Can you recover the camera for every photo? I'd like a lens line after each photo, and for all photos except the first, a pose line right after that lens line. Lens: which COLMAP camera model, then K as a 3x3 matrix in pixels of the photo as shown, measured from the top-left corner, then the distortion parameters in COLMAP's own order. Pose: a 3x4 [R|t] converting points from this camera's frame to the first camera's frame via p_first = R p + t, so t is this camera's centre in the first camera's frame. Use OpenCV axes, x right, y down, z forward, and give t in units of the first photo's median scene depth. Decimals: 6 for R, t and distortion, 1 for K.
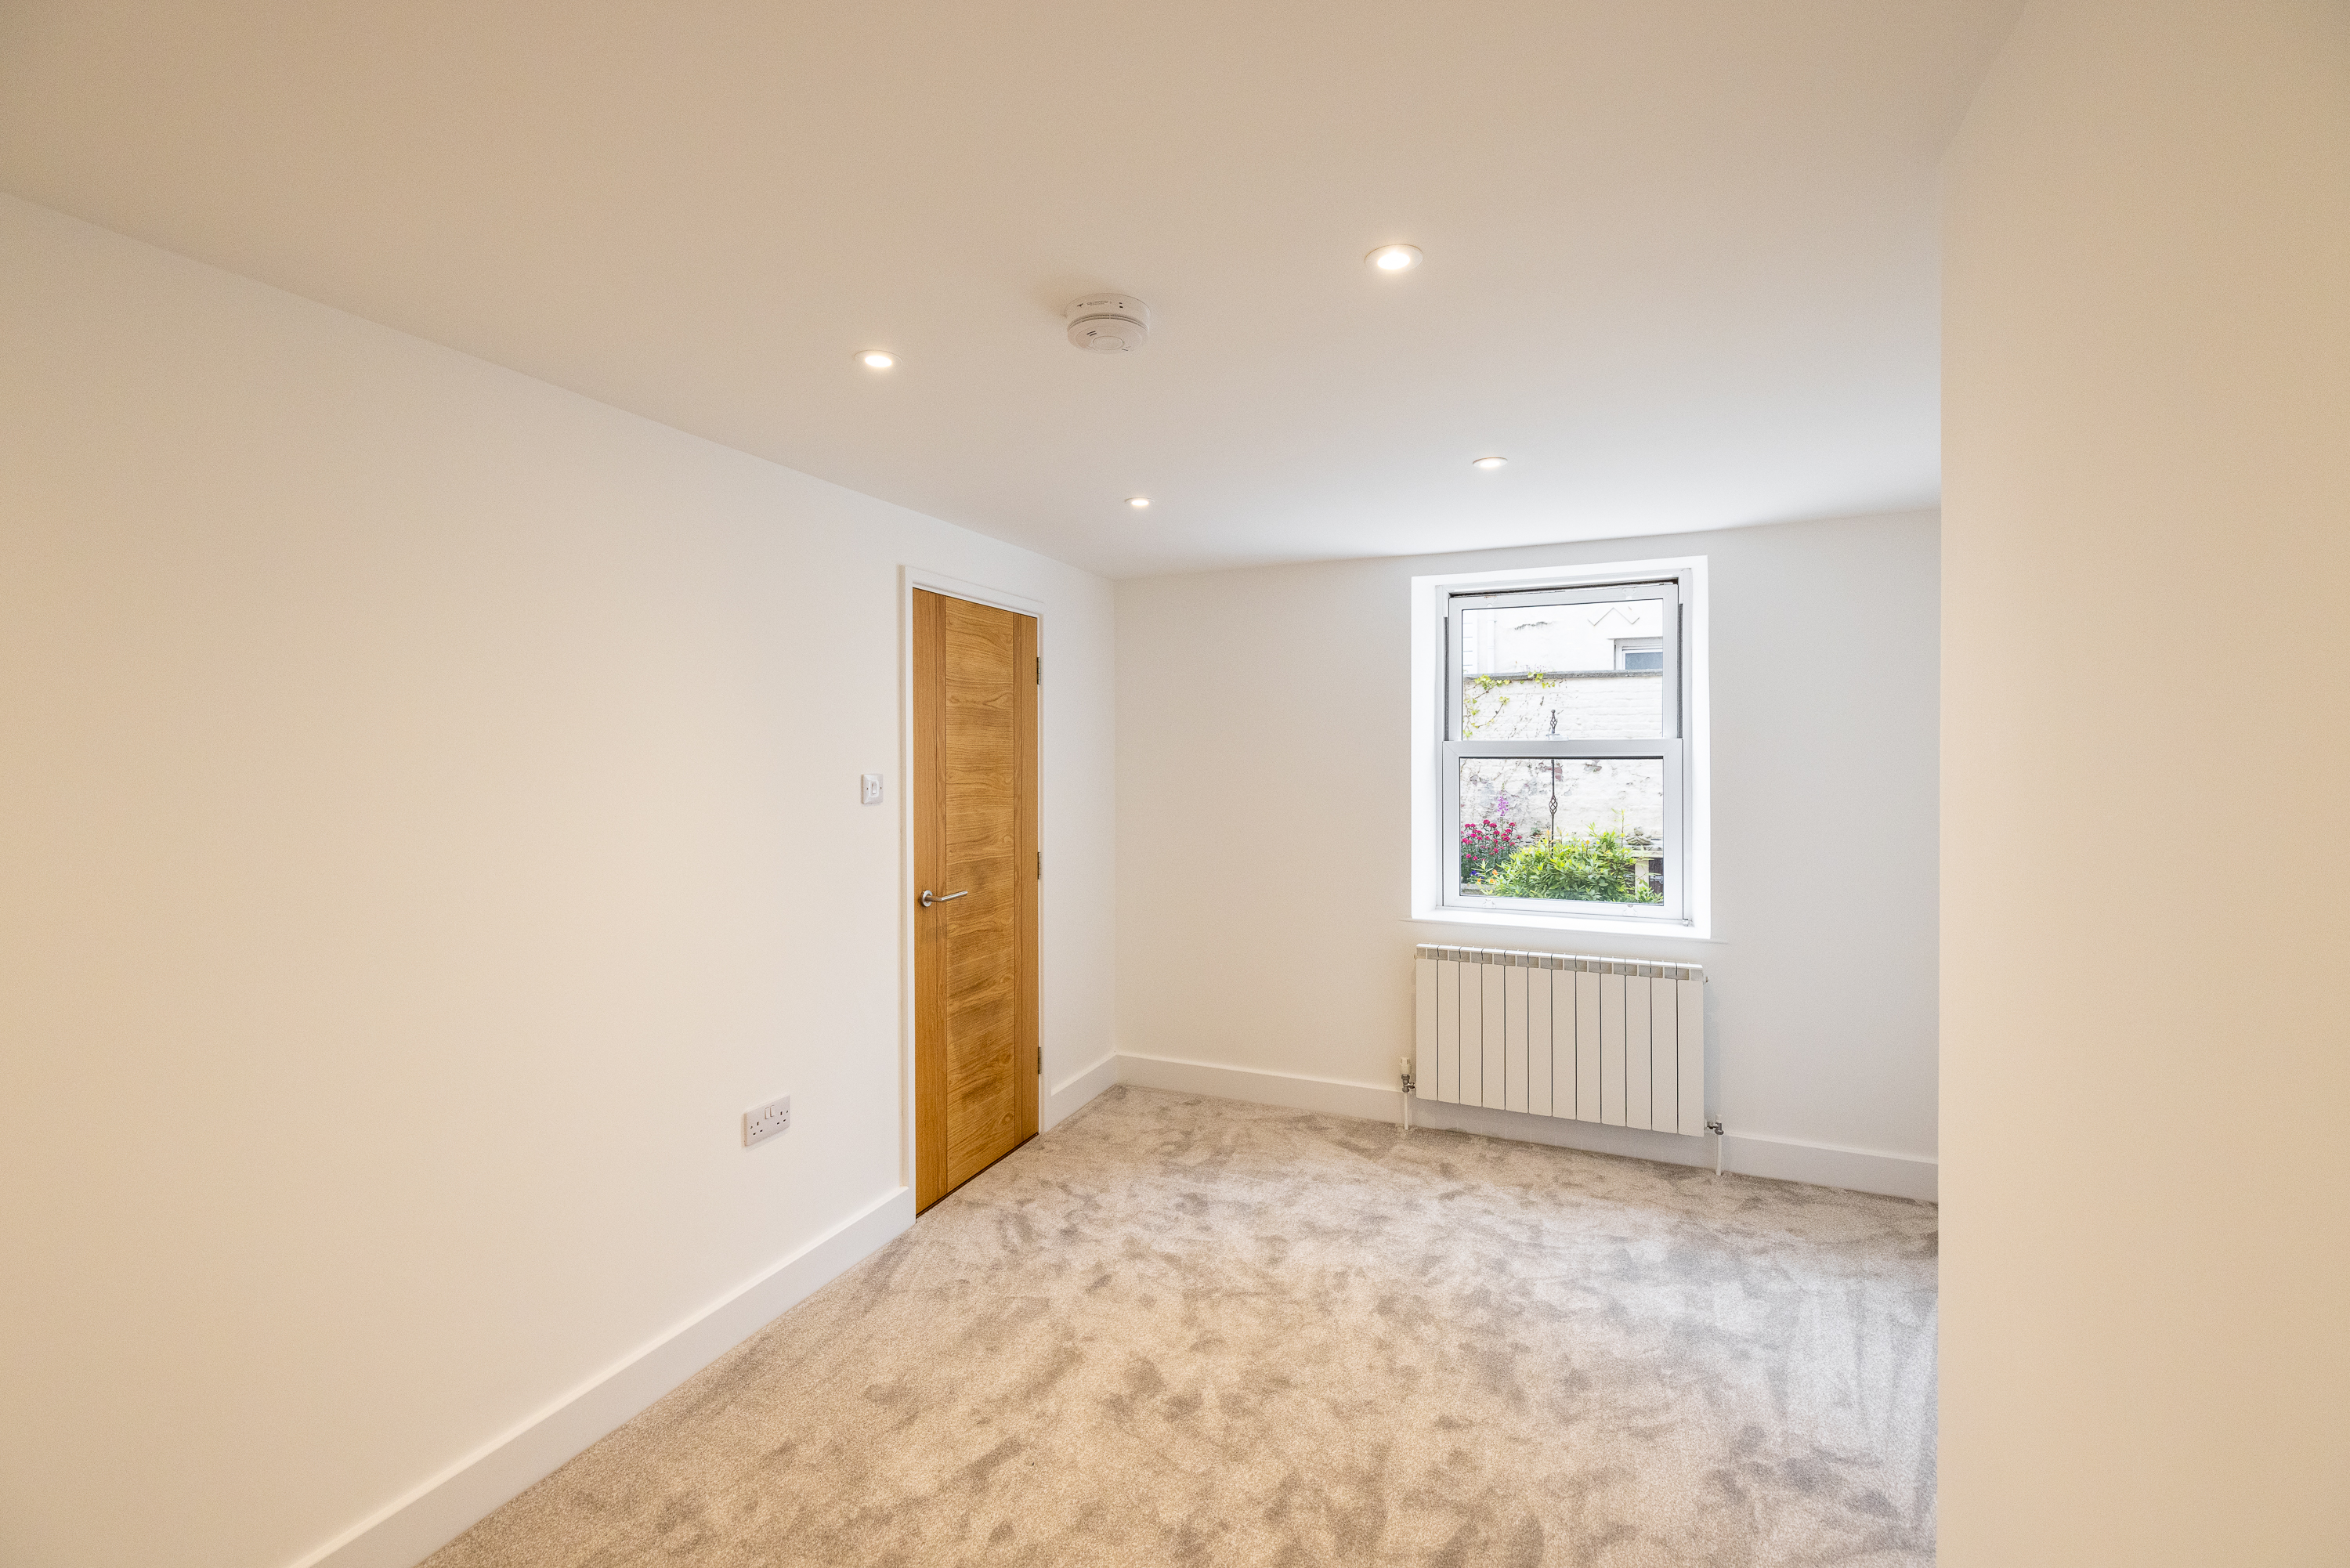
lens RADIAL K [[991.2, 0, 1177.2], [0, 991.2, 768.5], [0, 0, 1]] dist [0.002176, -0.000281]
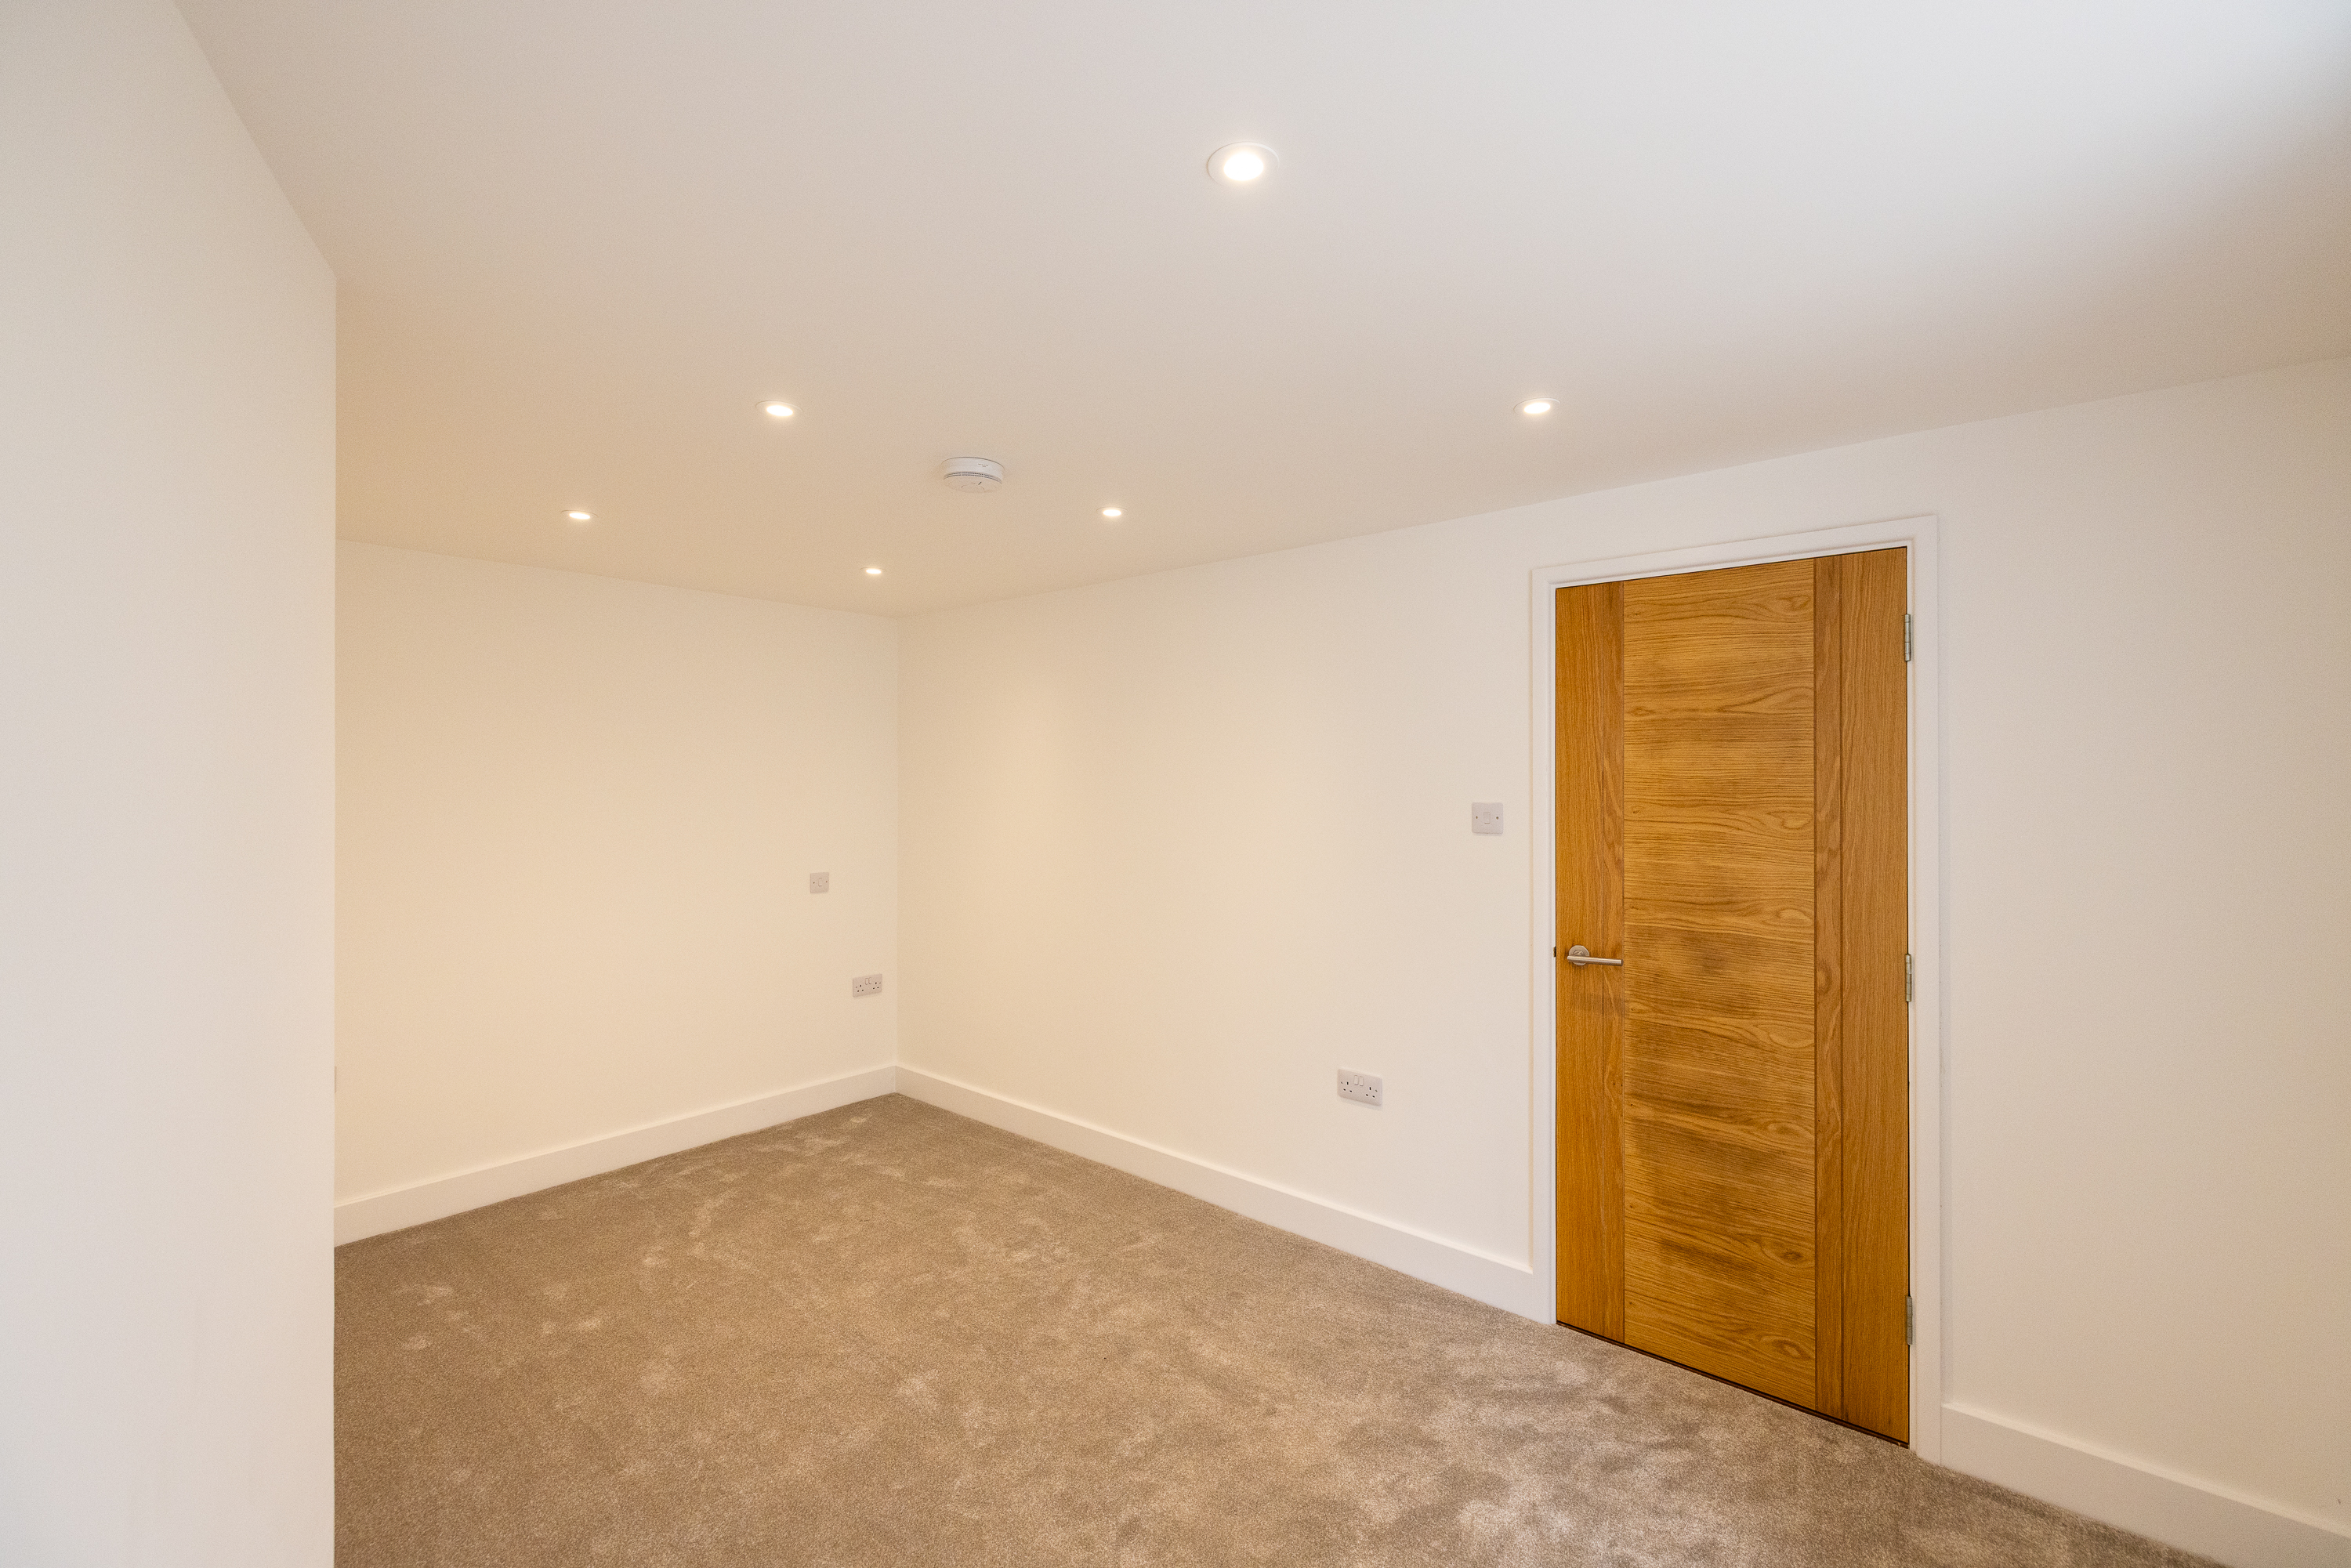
lens RADIAL K [[991.7, 0, 1177.7], [0, 991.7, 768.5], [0, 0, 1]] dist [0.002176, -0.000281]
pose [[-0.295518, 0.000180, -0.955337, 0.602643], [-0.007583, 0.999968, 0.002534, -0.023743], [0.955307, 0.007993, -0.295508, 0.865914]]
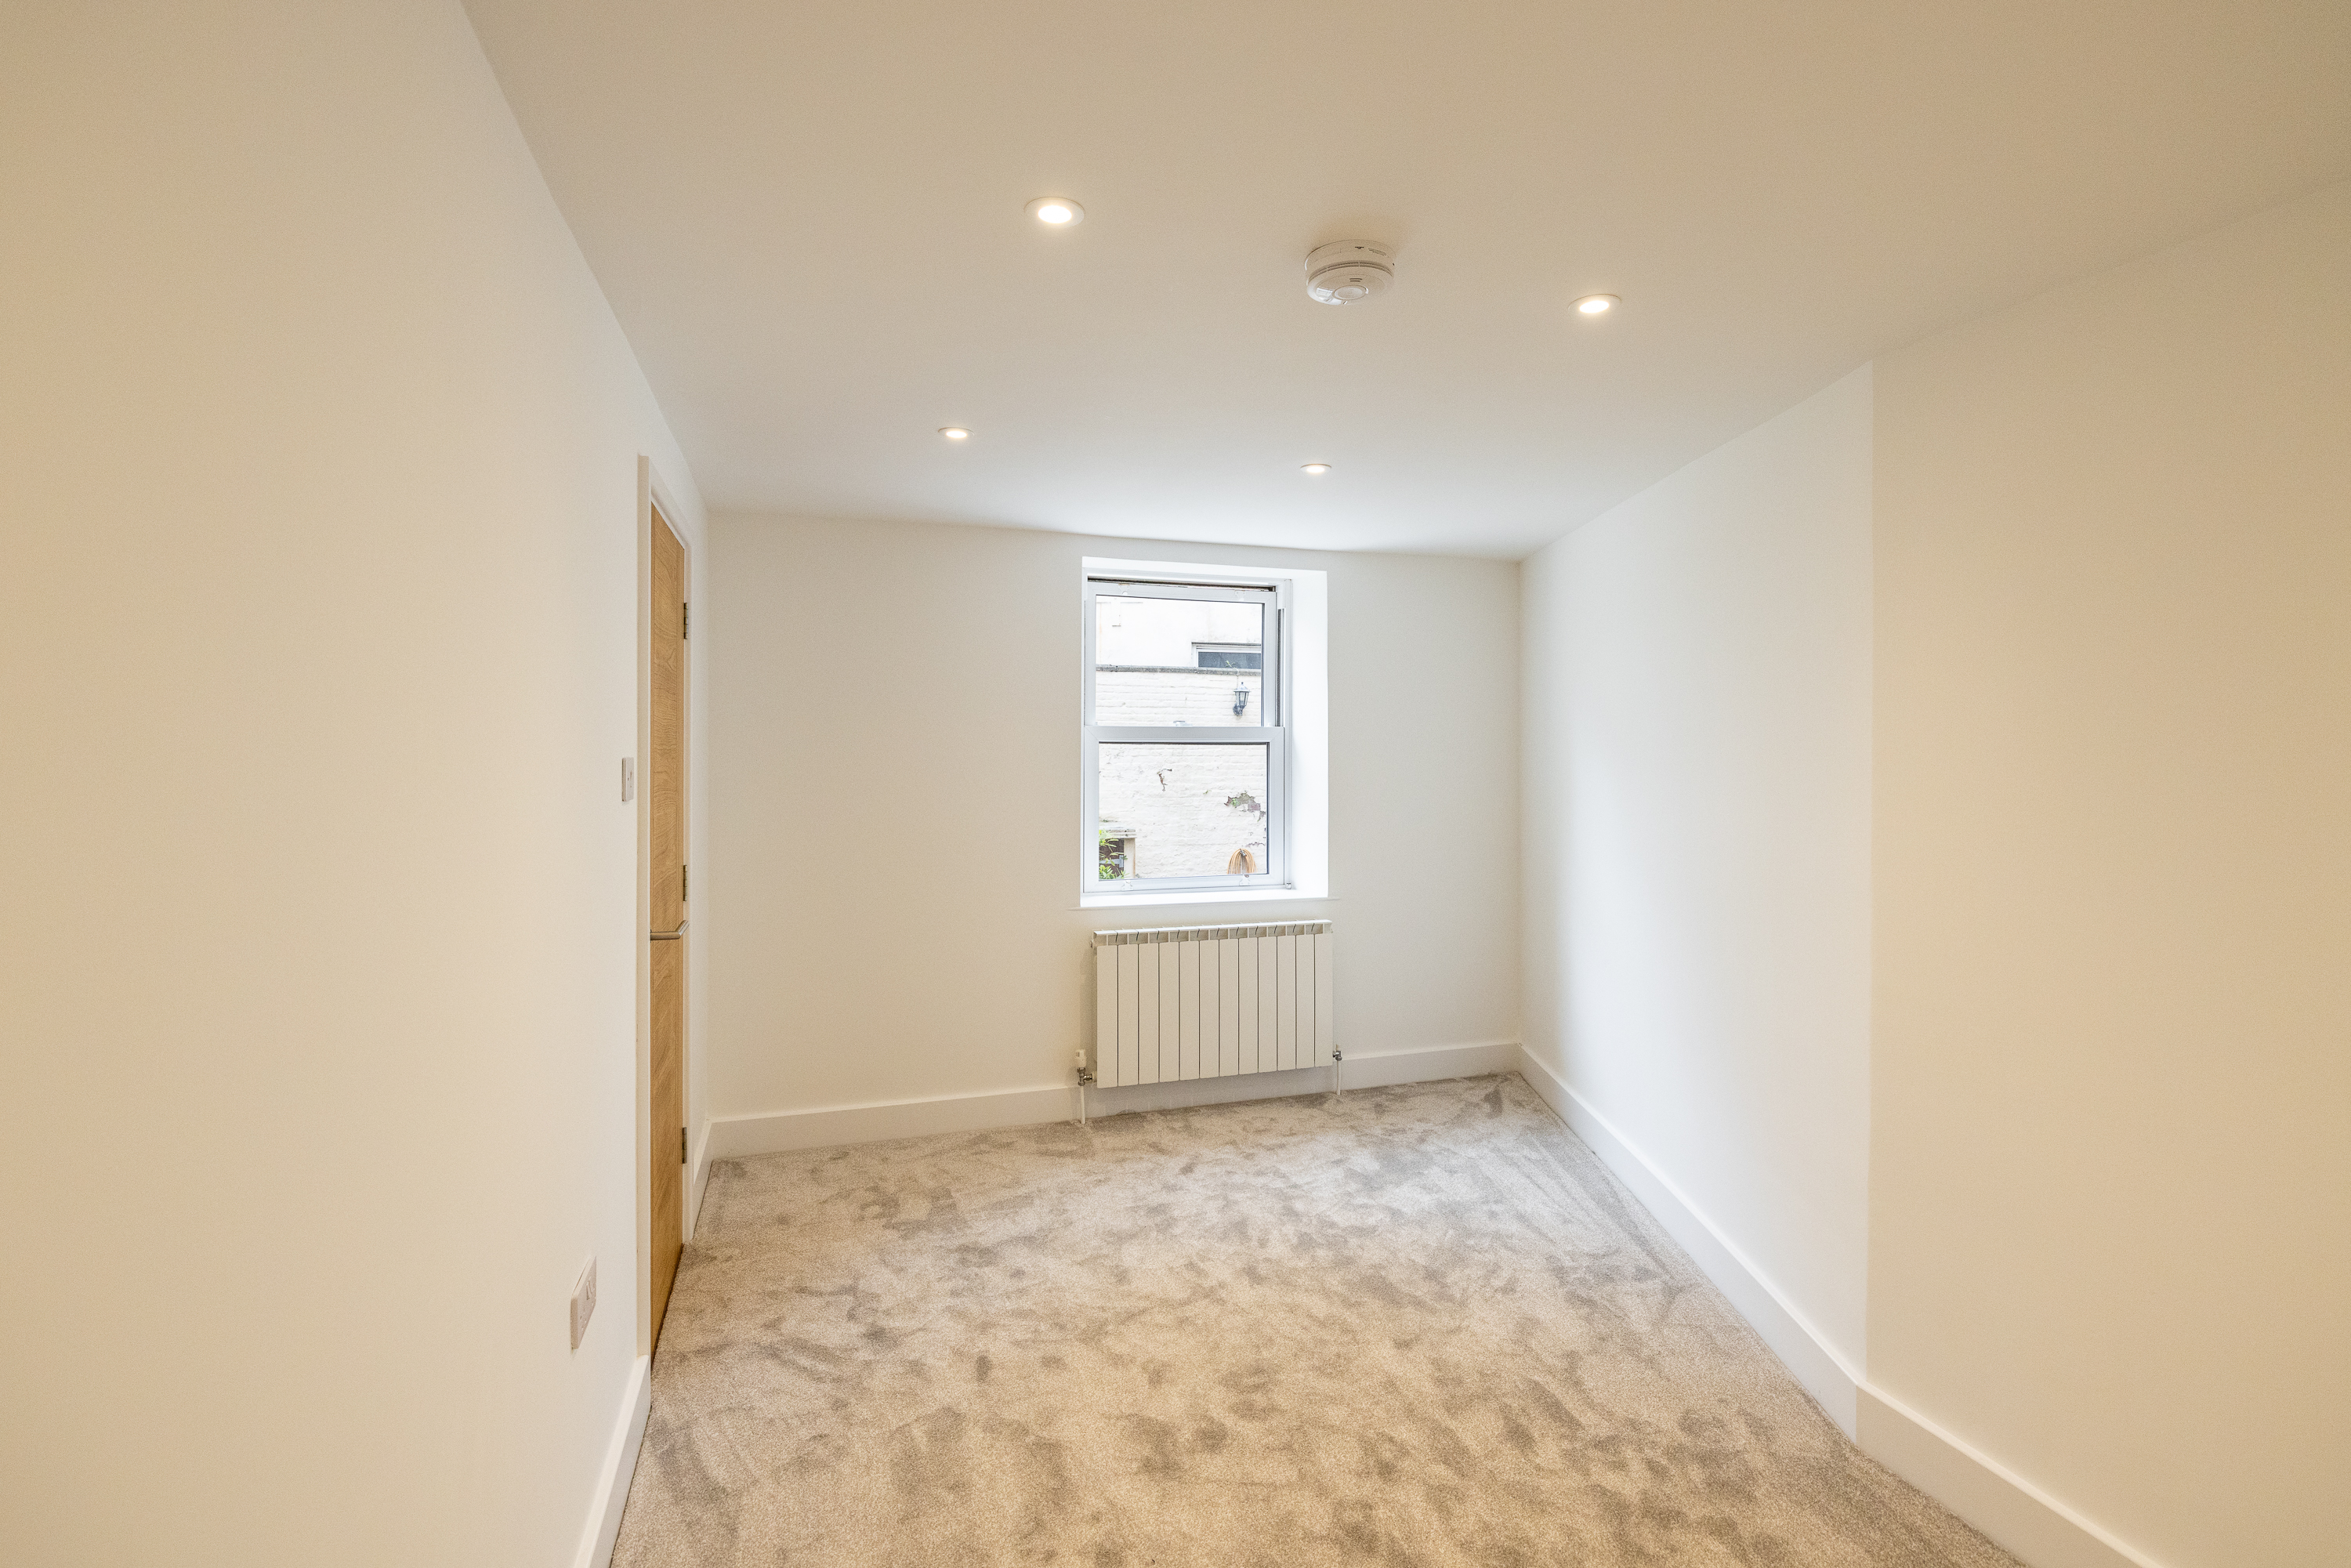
lens RADIAL K [[1052.9, 0, 1179.6], [0, 1052.9, 756.3], [0, 0, 1]] dist [-0.010506, -0.000015]
pose [[0.747919, -0.002641, 0.663785, -0.433121], [0.005447, 0.999983, -0.002158, 0.006734], [-0.663768, 0.005230, 0.747920, 0.184627]]
